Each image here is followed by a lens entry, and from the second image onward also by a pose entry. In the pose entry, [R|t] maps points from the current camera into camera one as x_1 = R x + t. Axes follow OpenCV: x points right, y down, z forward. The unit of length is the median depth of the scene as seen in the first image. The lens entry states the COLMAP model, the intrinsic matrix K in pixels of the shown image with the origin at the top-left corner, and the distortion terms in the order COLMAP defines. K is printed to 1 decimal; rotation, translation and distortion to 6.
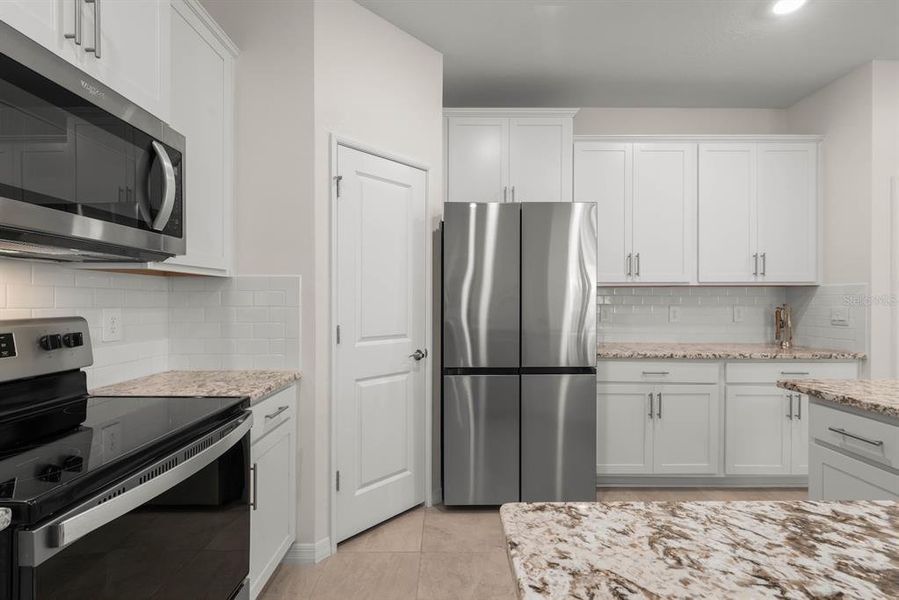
lens RADIAL K [[413.0, 0, 448.4], [0, 413.0, 300.7], [0, 0, 1]] dist [0.003813, 0.000845]
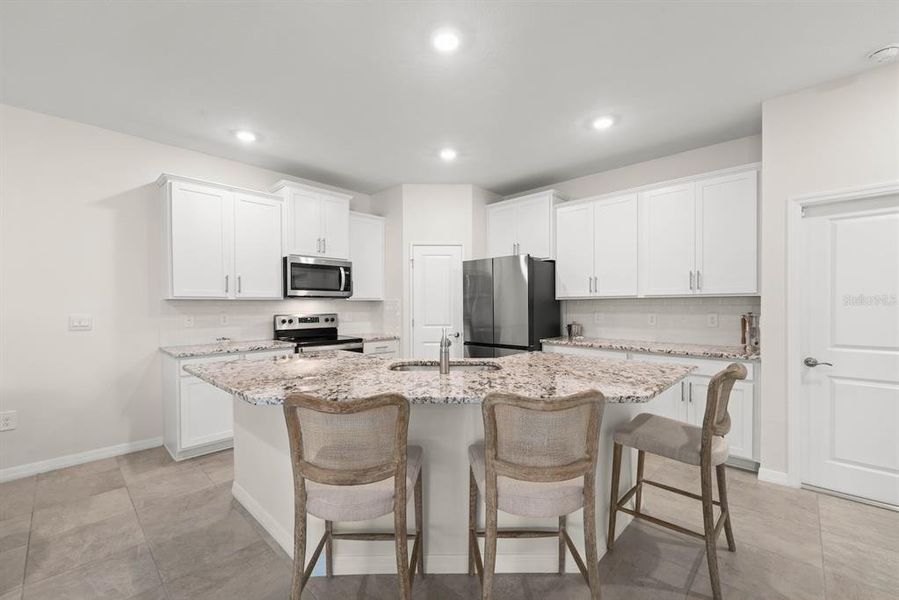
lens RADIAL K [[370.0, 0, 451.9], [0, 370.0, 308.8], [0, 0, 1]] dist [0.000716, 0.000194]
pose [[0.714330, 0.004060, -0.699797, 1.233991], [0.003373, 0.999952, 0.009245, -0.017449], [0.699801, -0.008964, 0.714282, -0.362495]]
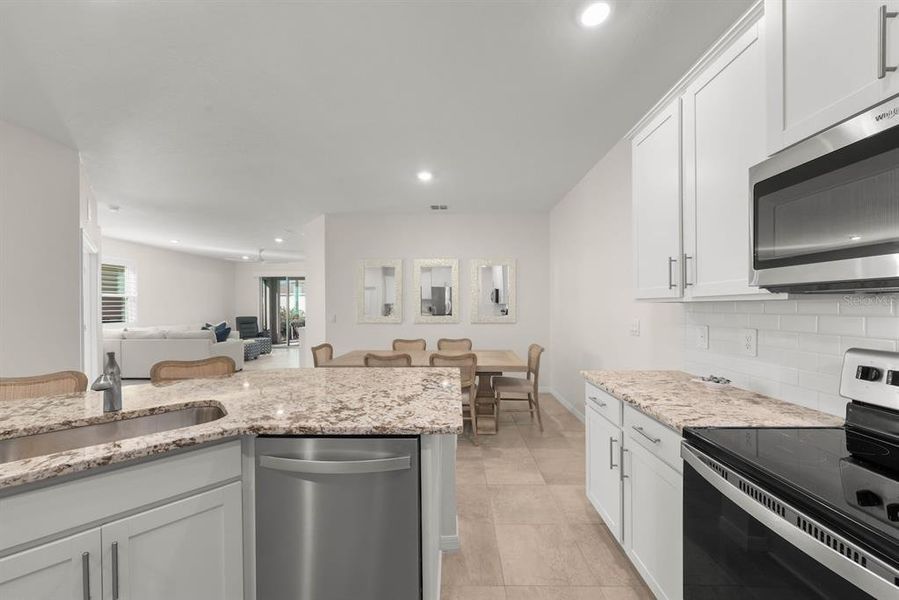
lens RADIAL K [[319.2, 0, 450.4], [0, 319.2, 313.6], [0, 0, 1]] dist [-0.004717, 0.000978]
pose [[-0.999593, 0.003999, 0.028232, 0.038121], [0.004723, 0.999661, 0.025618, -0.039552], [-0.028119, 0.025740, -0.999273, 0.741678]]
